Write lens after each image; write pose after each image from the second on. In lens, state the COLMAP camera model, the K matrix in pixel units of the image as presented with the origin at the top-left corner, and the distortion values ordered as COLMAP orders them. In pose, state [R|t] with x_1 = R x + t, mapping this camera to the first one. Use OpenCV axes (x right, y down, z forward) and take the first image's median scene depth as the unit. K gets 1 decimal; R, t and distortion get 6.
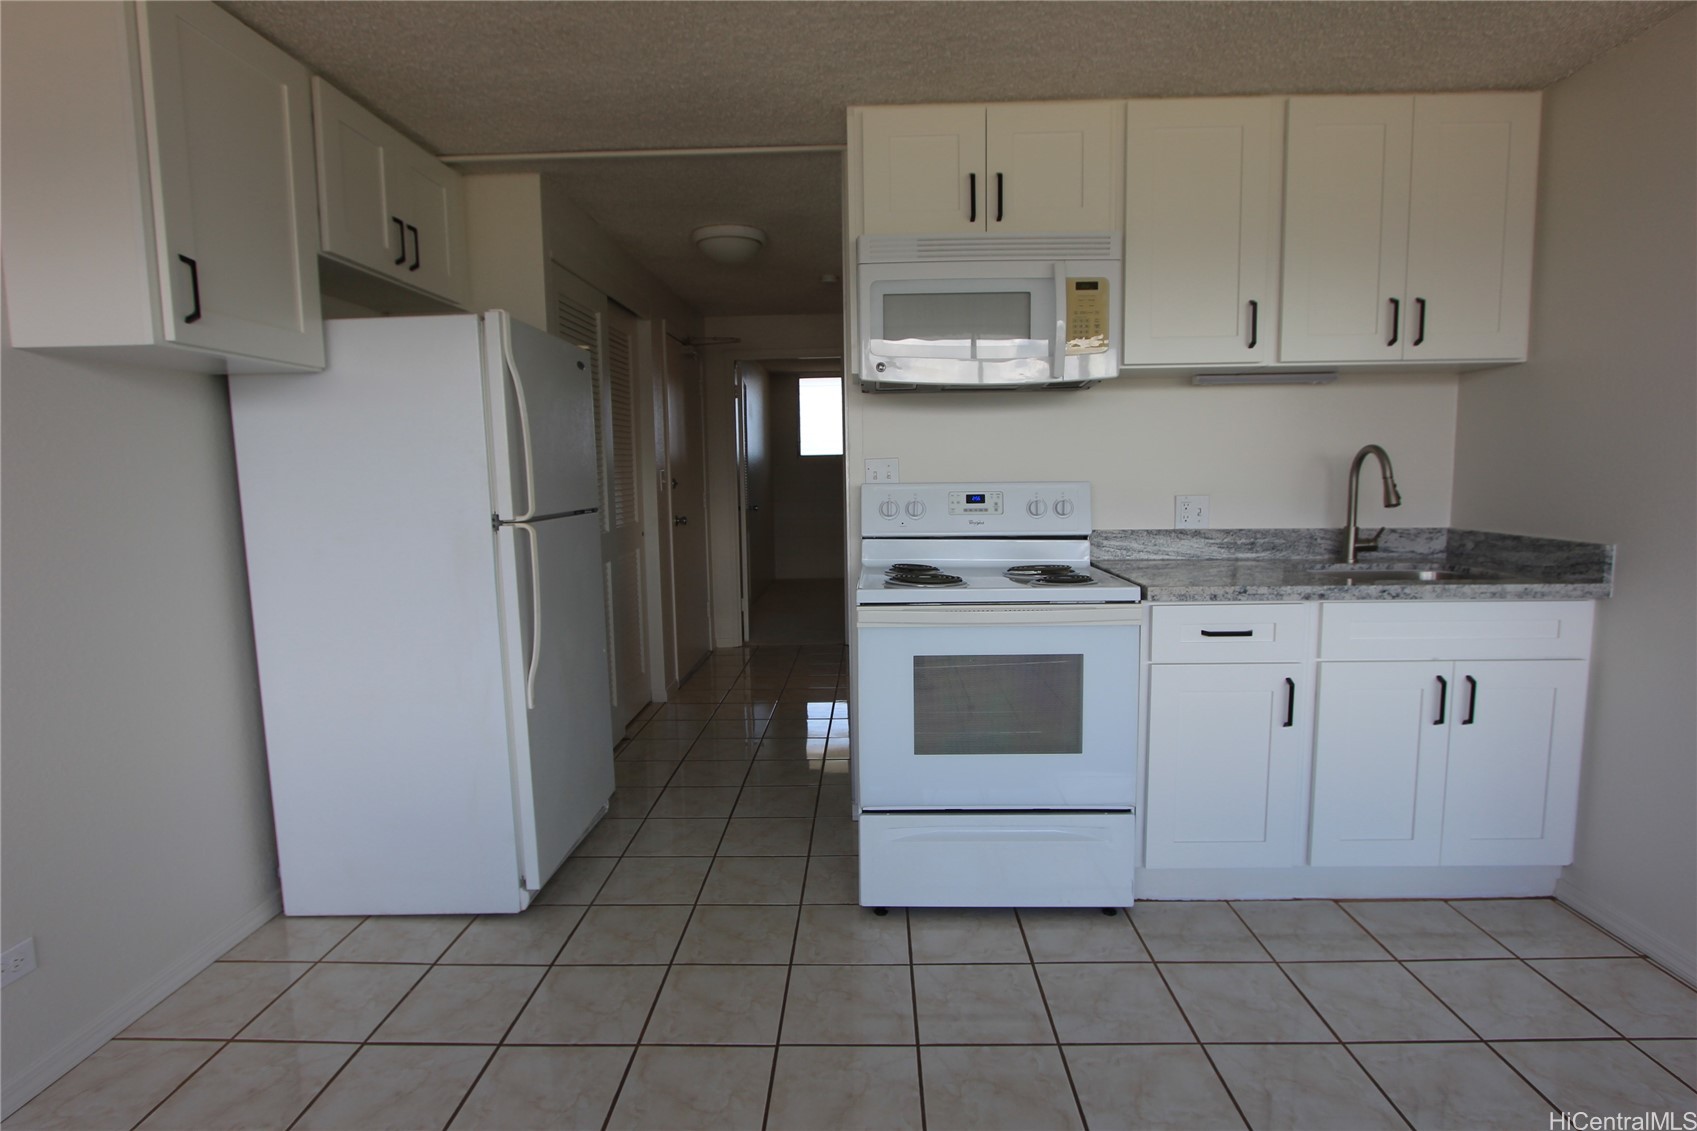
lens RADIAL K [[855.9, 0, 840.6], [0, 855.9, 560.9], [0, 0, 1]] dist [-0.008373, 0.000523]
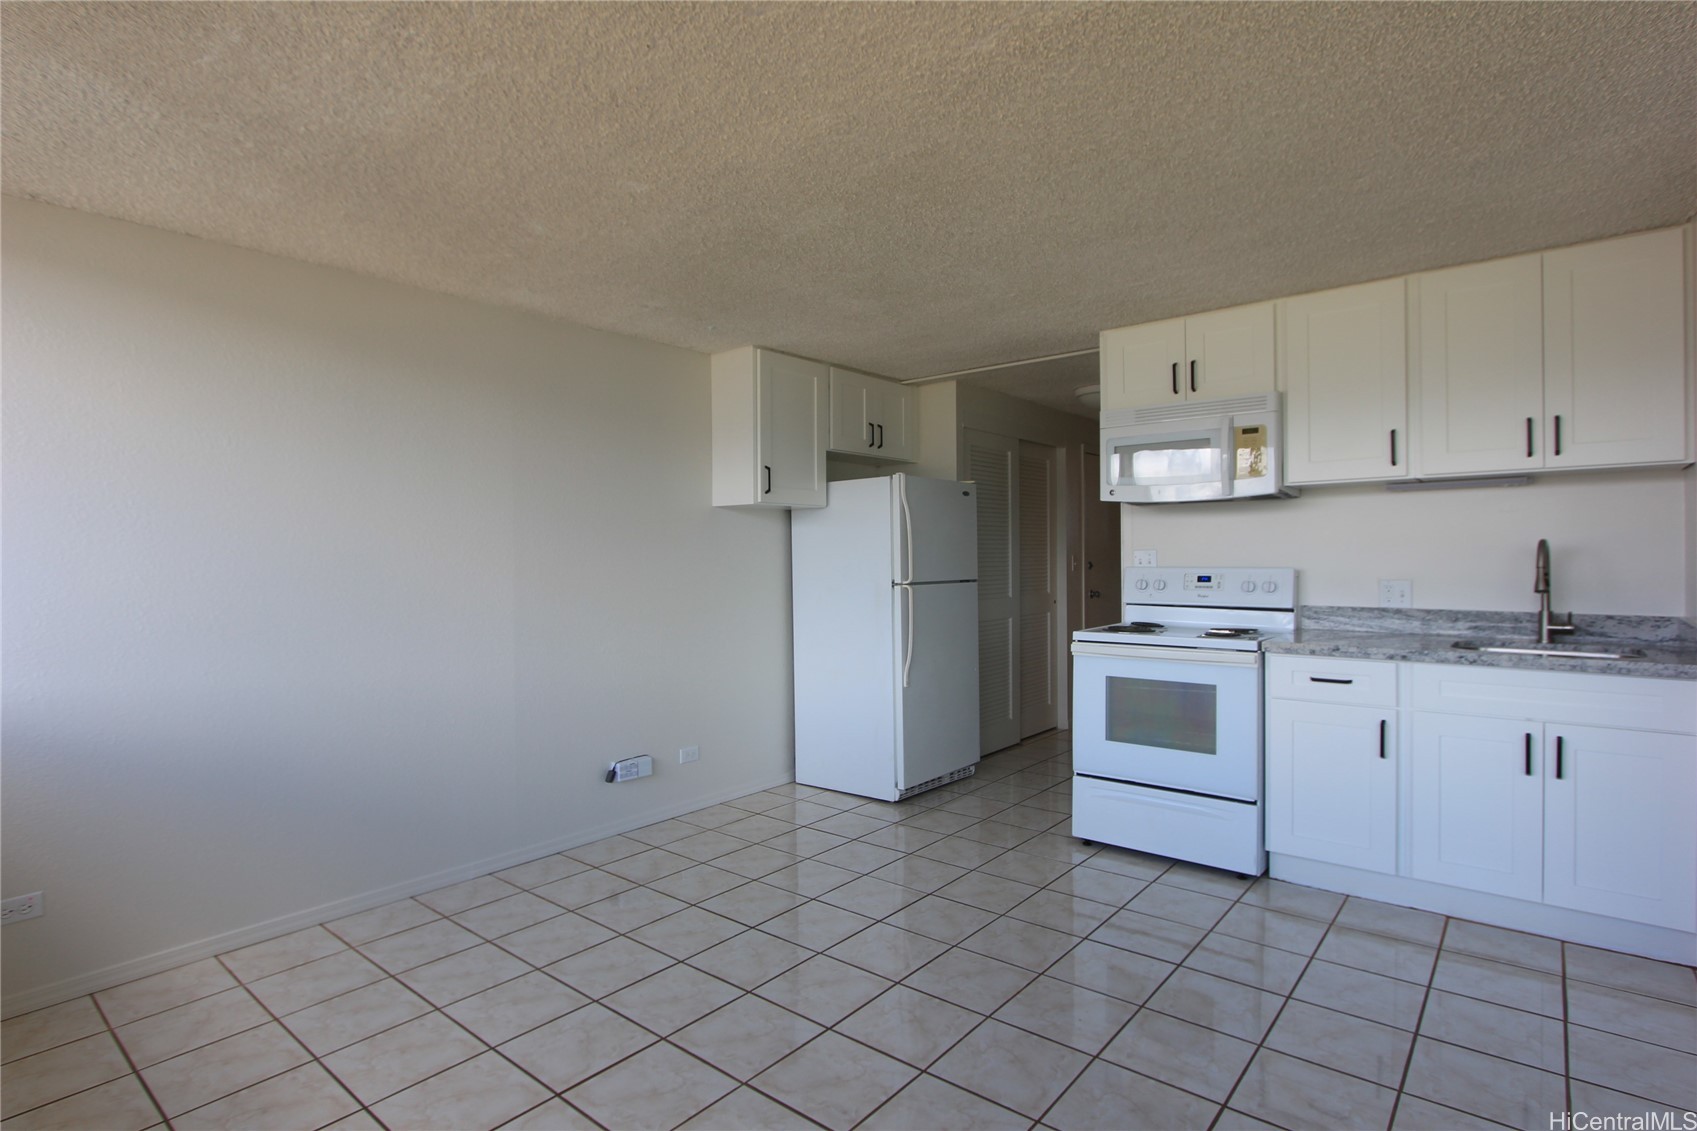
lens RADIAL K [[854.0, 0, 848.5], [0, 854.0, 565.5], [0, 0, 1]] dist [-0.000804, 0.000380]
pose [[0.787208, 0.013317, -0.616544, 0.594637], [-0.068062, 0.995535, -0.065399, 0.037883], [0.612920, 0.093446, 0.784600, -0.471366]]
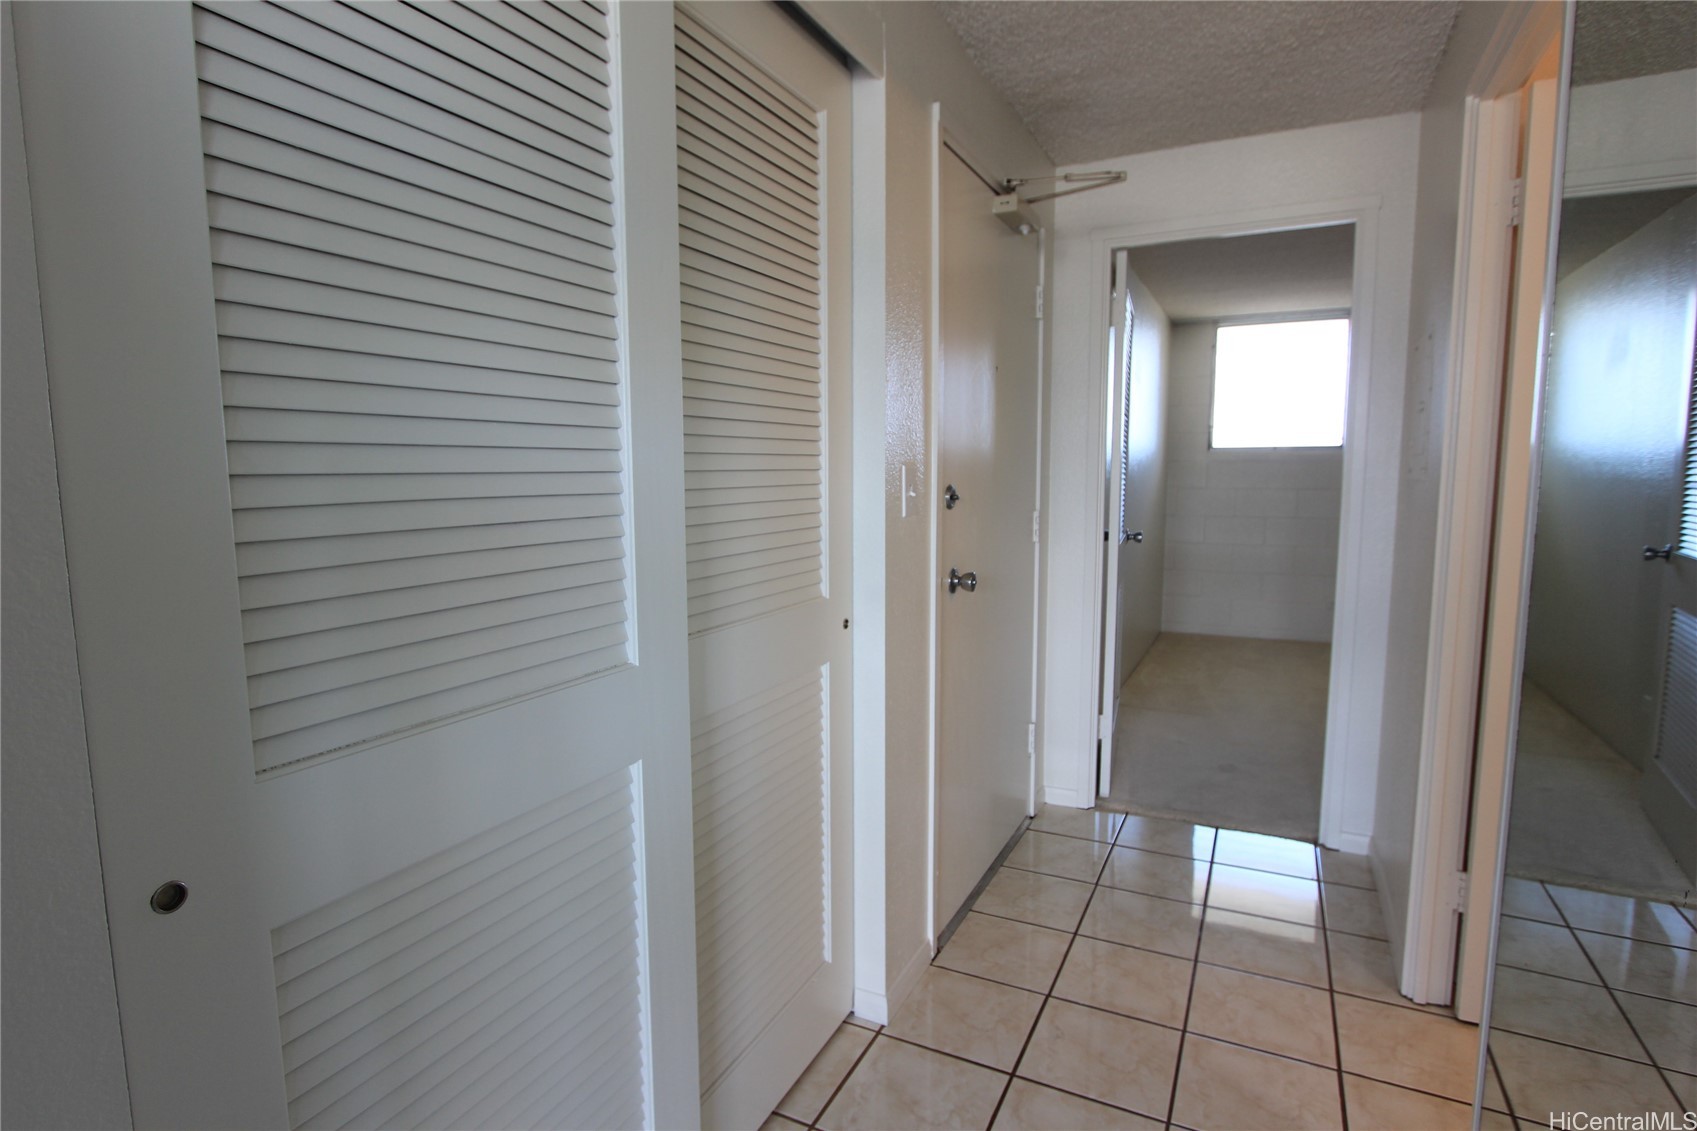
lens RADIAL K [[854.0, 0, 848.5], [0, 854.0, 565.5], [0, 0, 1]] dist [-0.000804, 0.000380]
pose [[0.912154, 0.058266, -0.405685, -0.113676], [-0.054698, 0.998295, 0.020396, -0.114138], [0.406182, 0.003586, 0.913785, 1.066351]]
